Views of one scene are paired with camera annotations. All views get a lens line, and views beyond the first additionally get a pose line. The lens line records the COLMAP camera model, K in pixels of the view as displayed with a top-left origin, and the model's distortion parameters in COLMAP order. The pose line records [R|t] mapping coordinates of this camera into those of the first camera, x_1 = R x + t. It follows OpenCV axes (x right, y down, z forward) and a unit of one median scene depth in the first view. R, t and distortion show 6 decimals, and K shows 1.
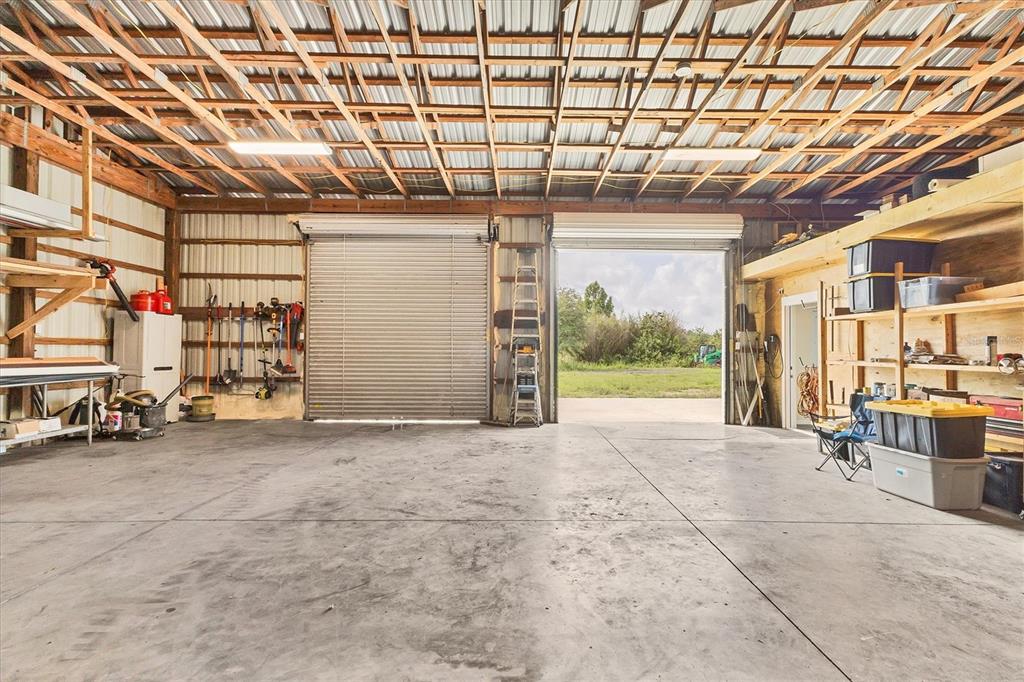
lens RADIAL K [[447.5, 0, 513.0], [0, 447.5, 341.2], [0, 0, 1]] dist [0.013743, -0.003659]
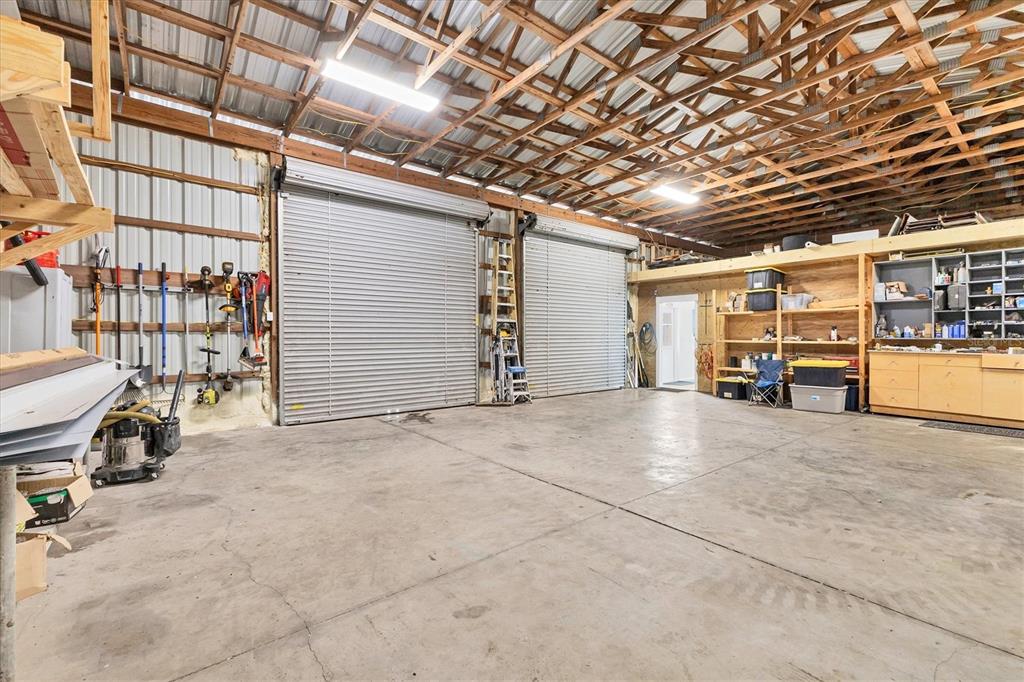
lens RADIAL K [[447.5, 0, 507.9], [0, 447.5, 338.6], [0, 0, 1]] dist [0.013743, -0.003659]
pose [[0.791200, -0.010466, 0.611467, -1.579263], [-0.006877, 0.999638, 0.026008, 0.007196], [-0.611518, -0.024783, 0.790842, 0.390460]]
